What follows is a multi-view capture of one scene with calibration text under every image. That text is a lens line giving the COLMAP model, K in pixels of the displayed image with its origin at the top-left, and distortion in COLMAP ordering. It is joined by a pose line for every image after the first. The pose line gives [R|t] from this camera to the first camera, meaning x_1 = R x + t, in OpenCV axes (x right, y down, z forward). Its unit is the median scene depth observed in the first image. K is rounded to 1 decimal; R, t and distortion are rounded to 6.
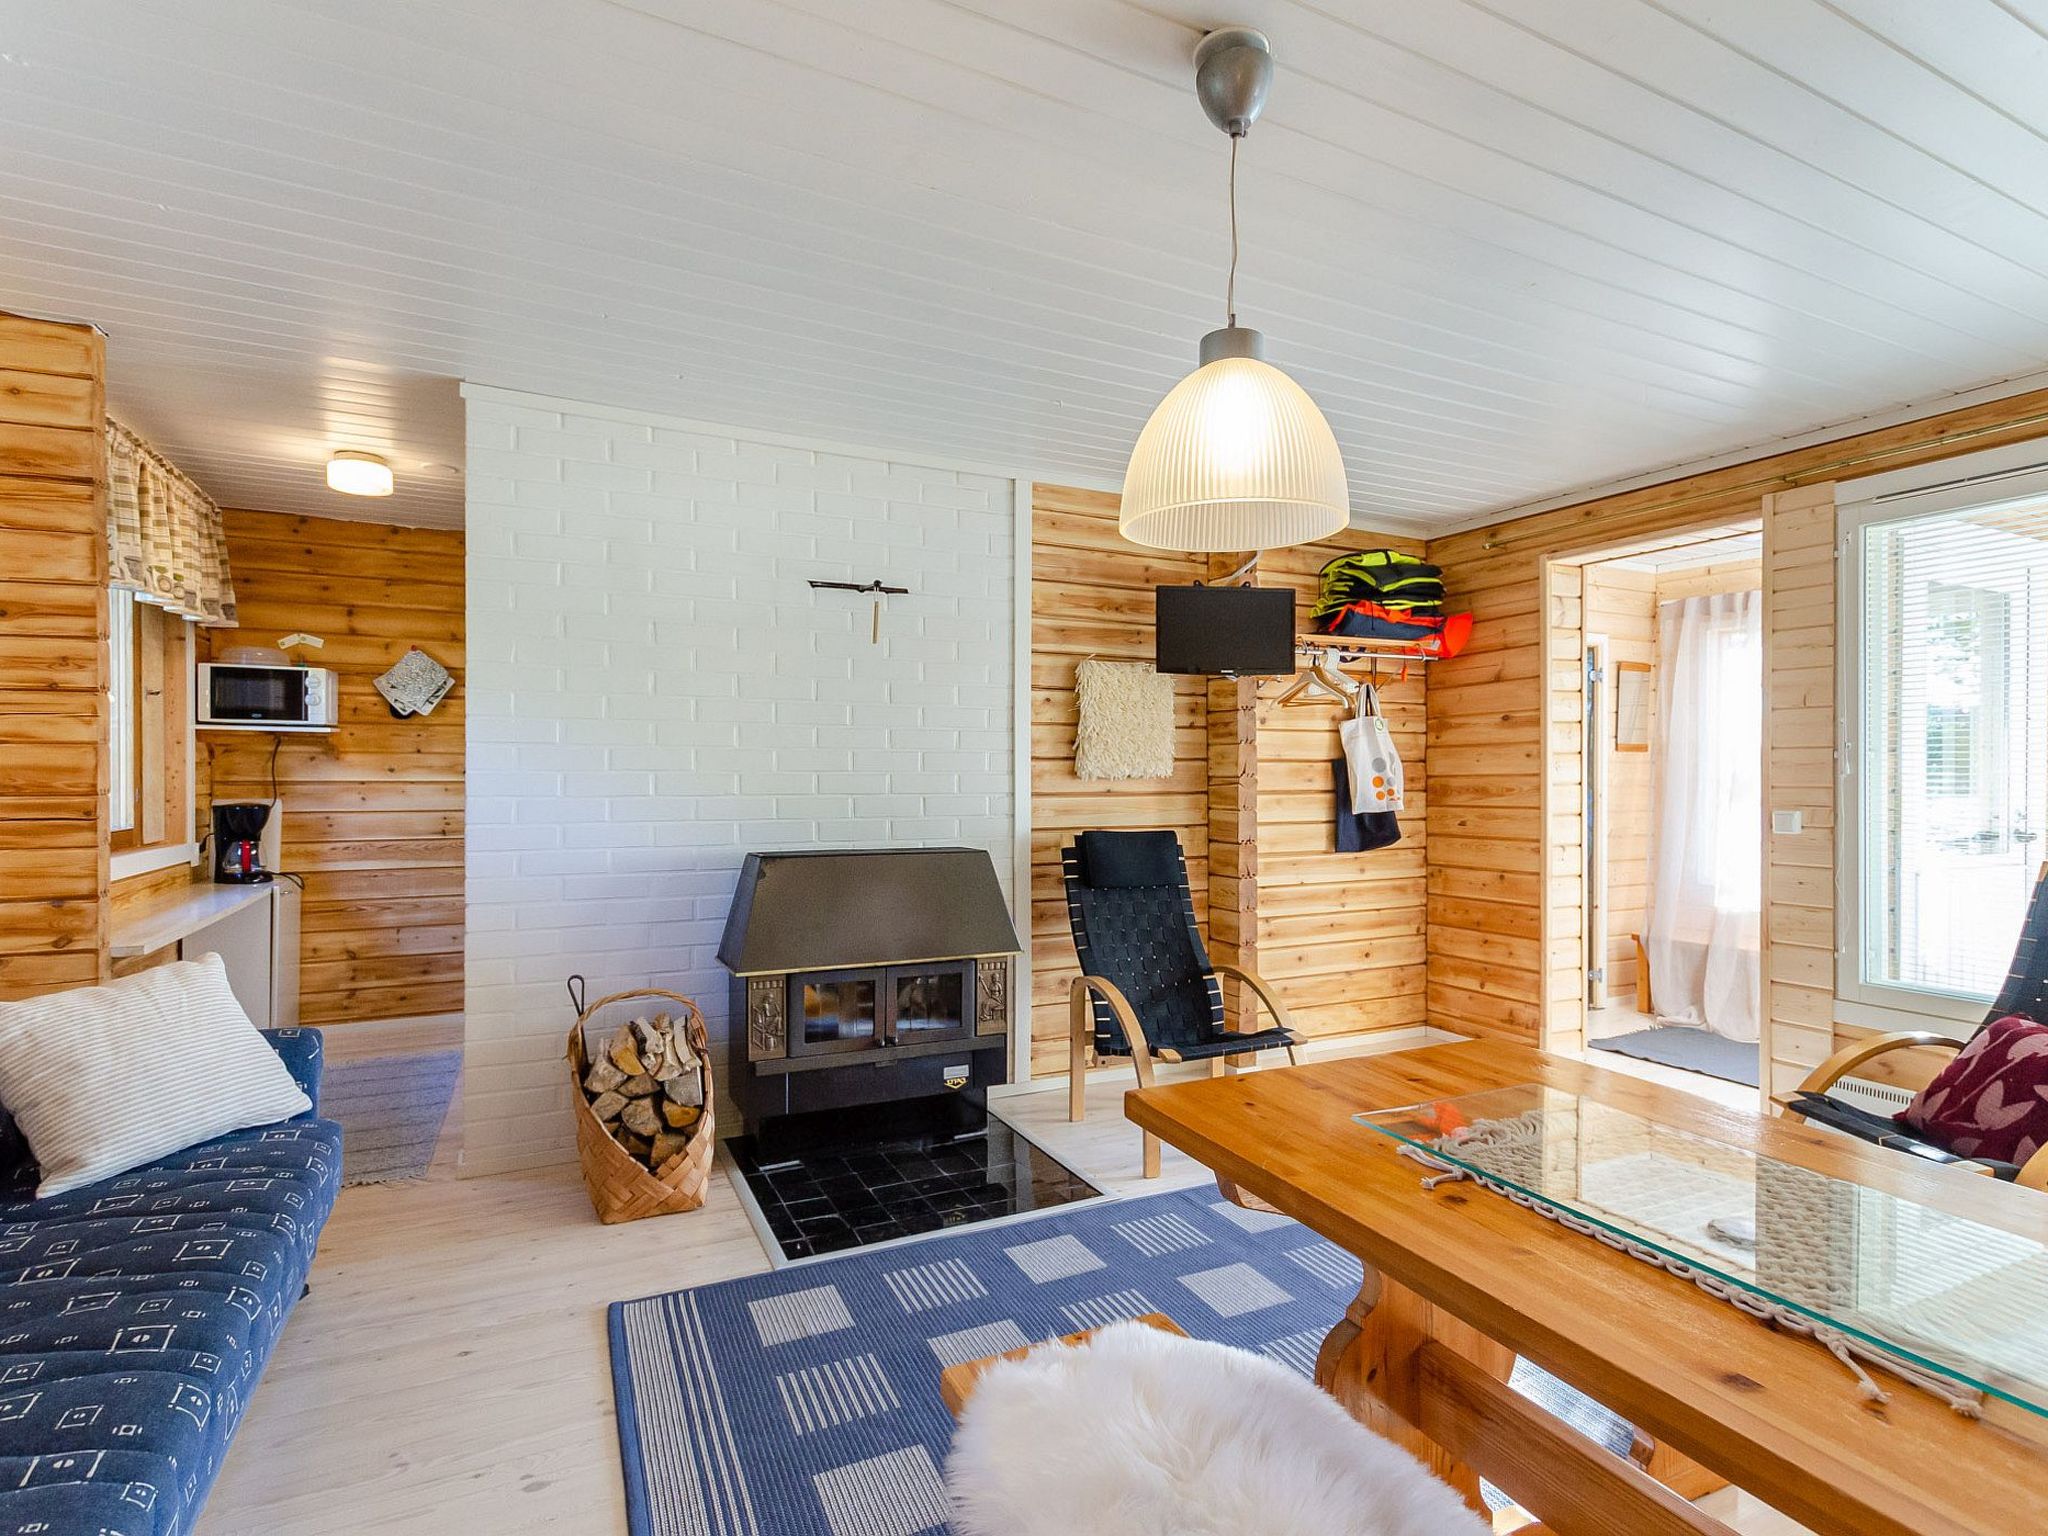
lens RADIAL K [[1021.1, 0, 1025.5], [0, 1021.1, 776.5], [0, 0, 1]] dist [-0.007767, -0.002610]
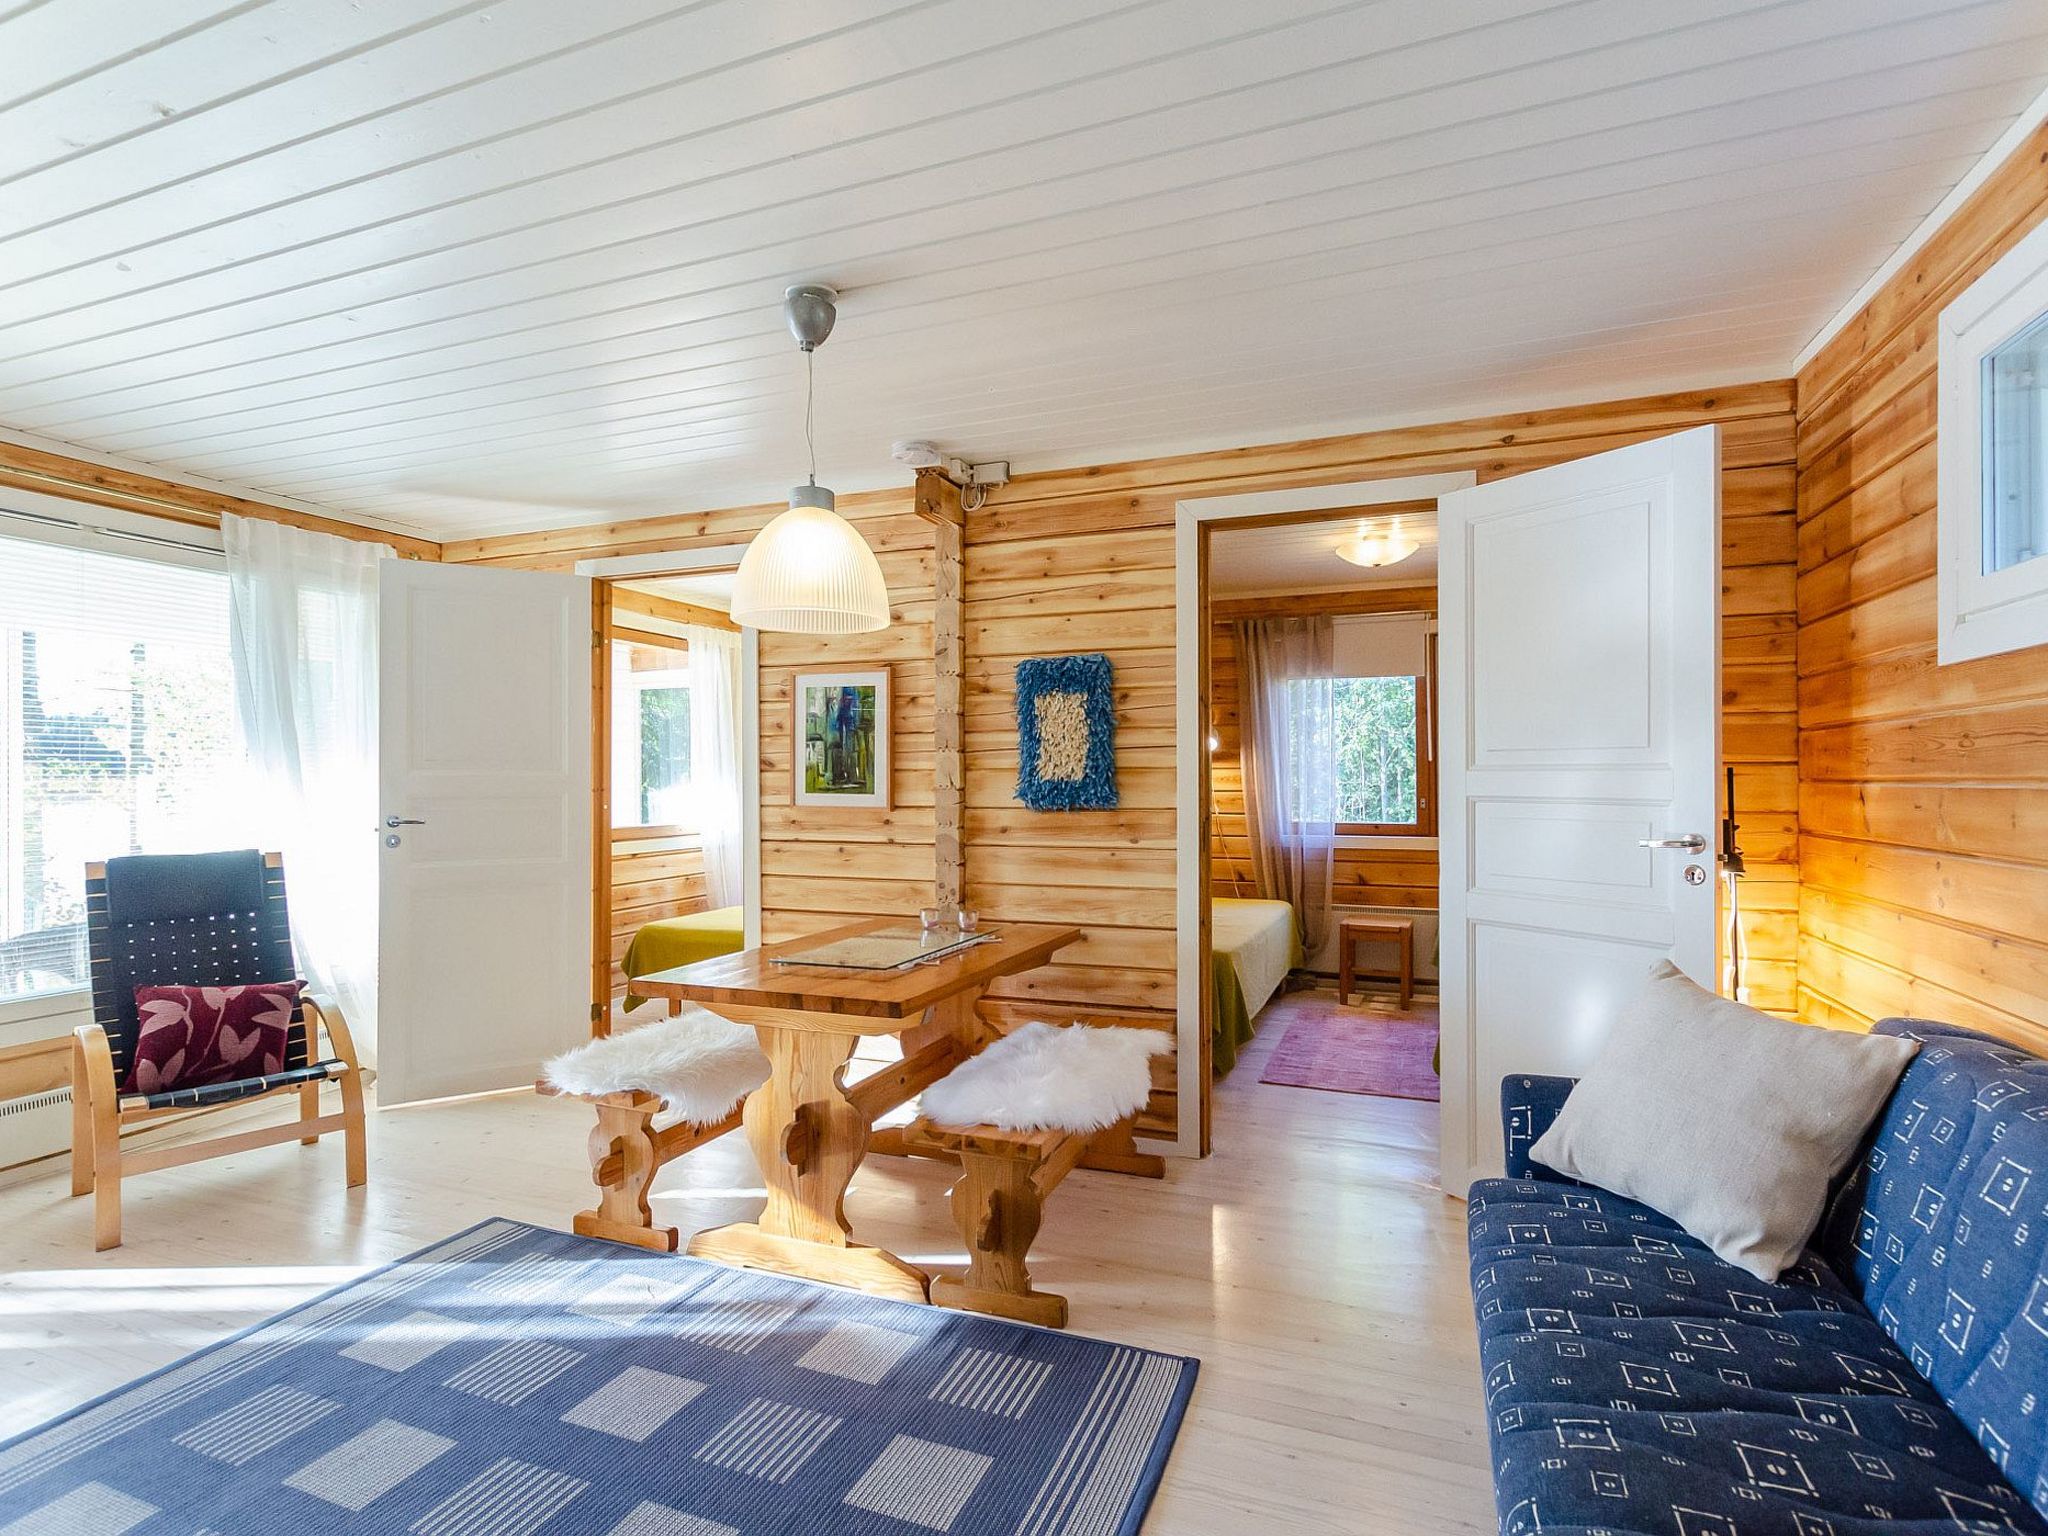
lens RADIAL K [[1021.1, 0, 1045.3], [0, 1021.1, 773.6], [0, 0, 1]] dist [-0.007767, -0.002610]
pose [[-0.695389, -0.006130, 0.718608, -0.694235], [-0.008169, 0.999966, 0.000625, -0.025638], [-0.718587, -0.005436, -0.695415, 1.193418]]
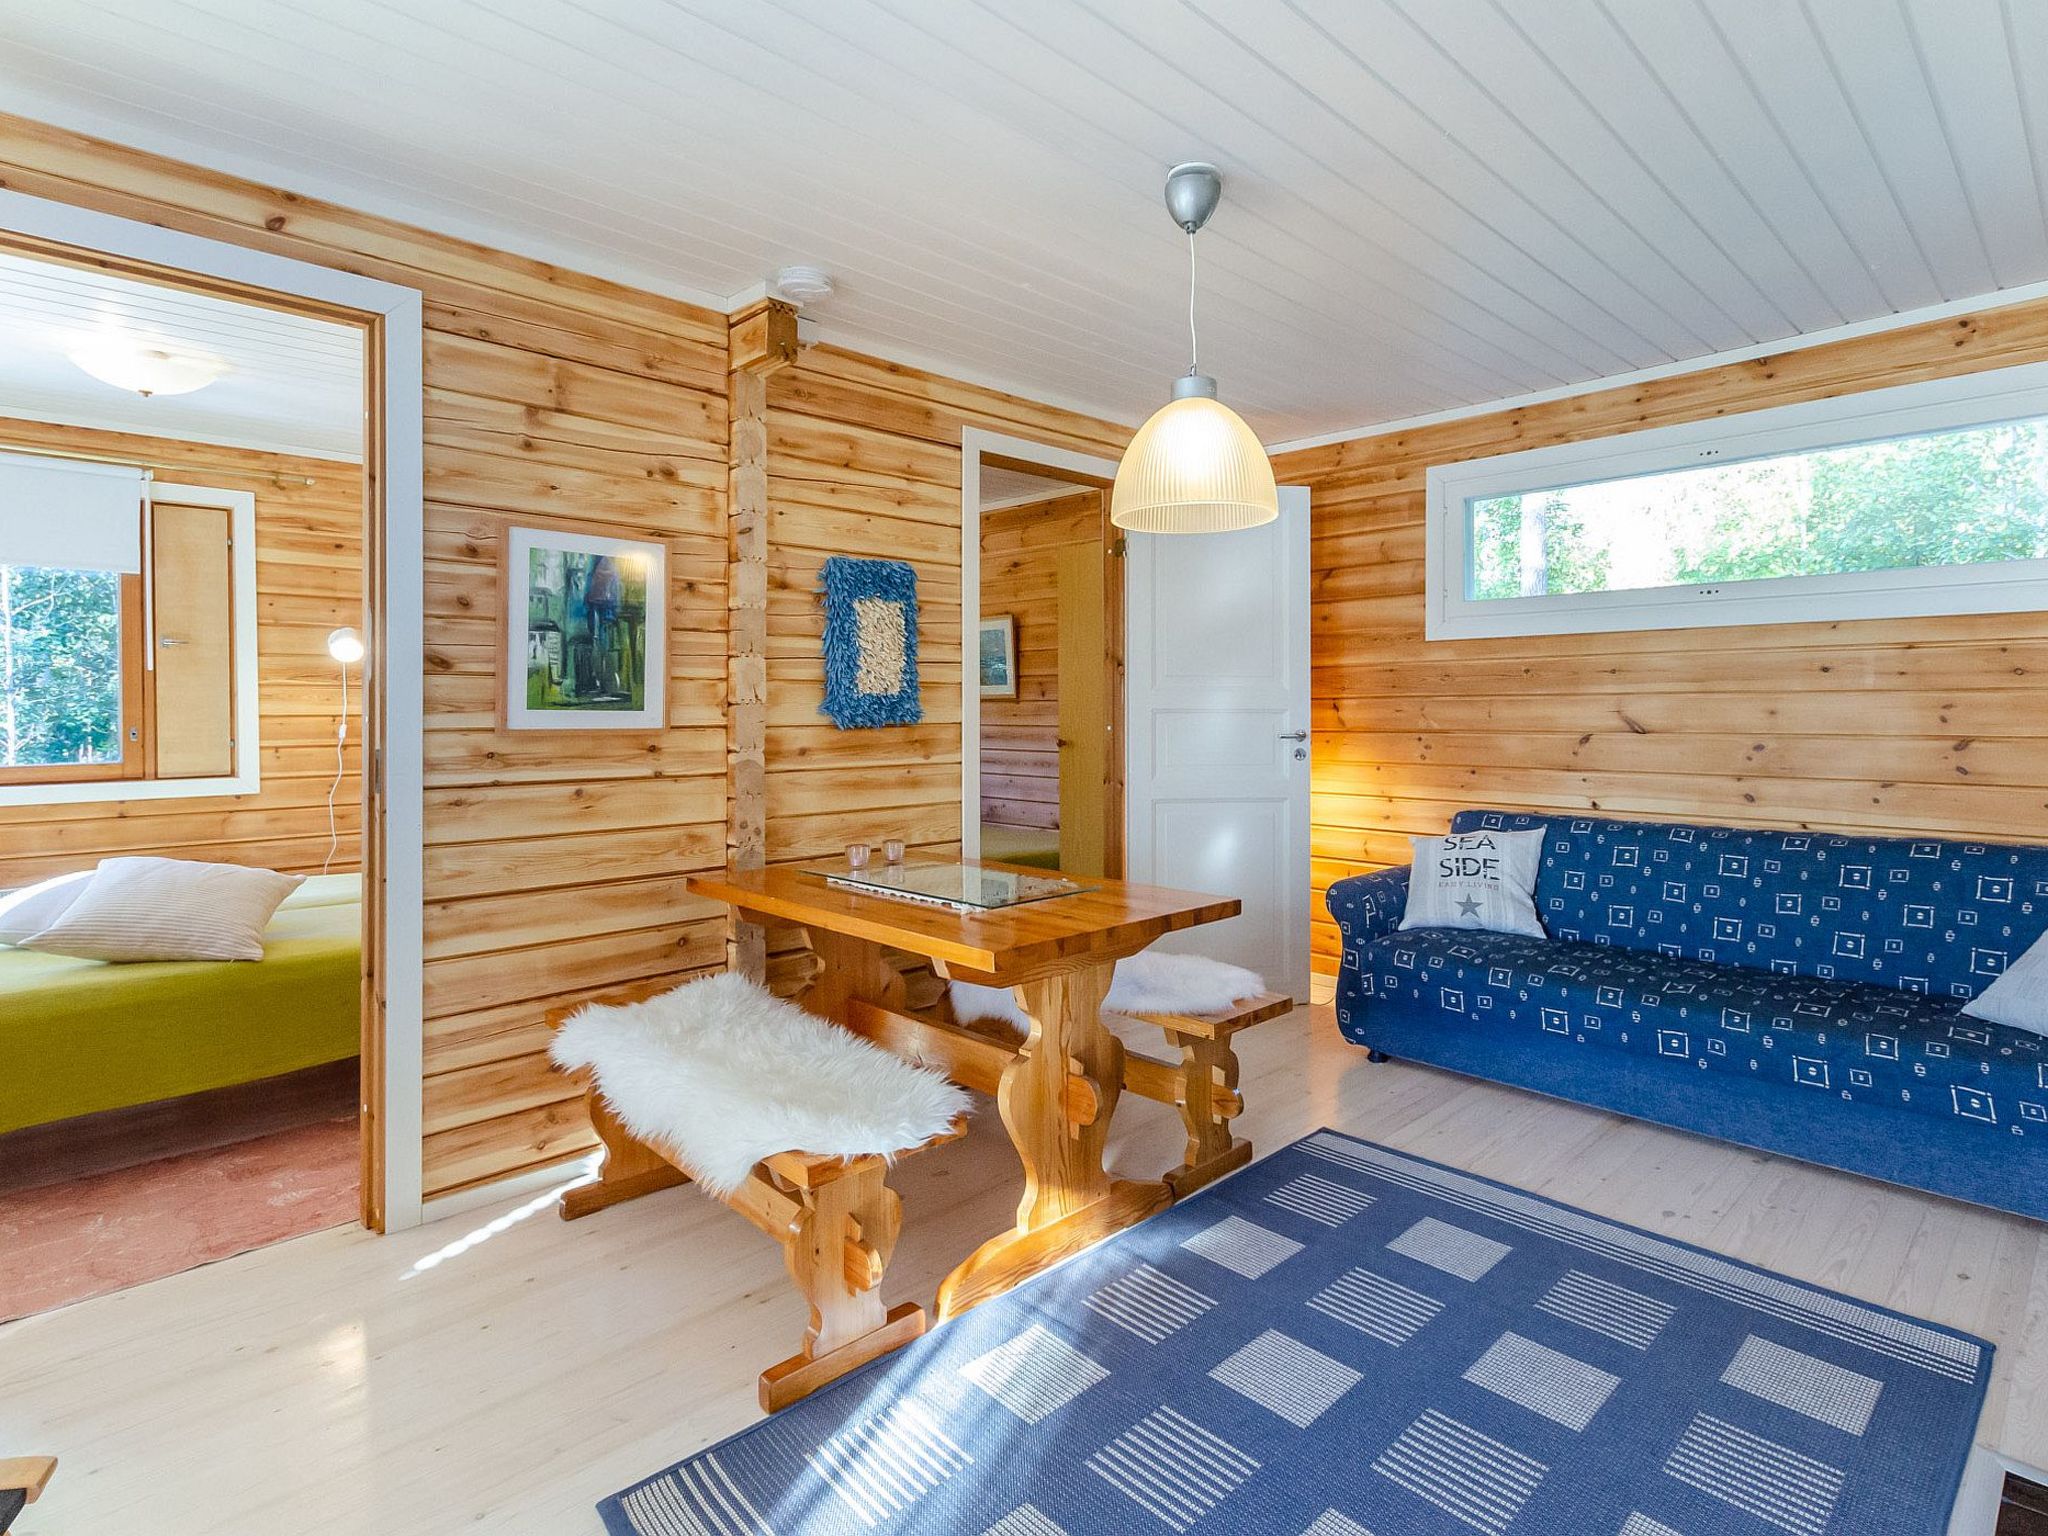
lens RADIAL K [[1021.1, 0, 1039.0], [0, 1021.1, 710.7], [0, 0, 1]] dist [-0.007767, -0.002610]
pose [[-0.948215, -0.010740, -0.317448, 0.388237], [-0.010815, 0.999940, -0.001526, 0.001537], [0.317445, 0.001986, -0.948275, 1.461541]]
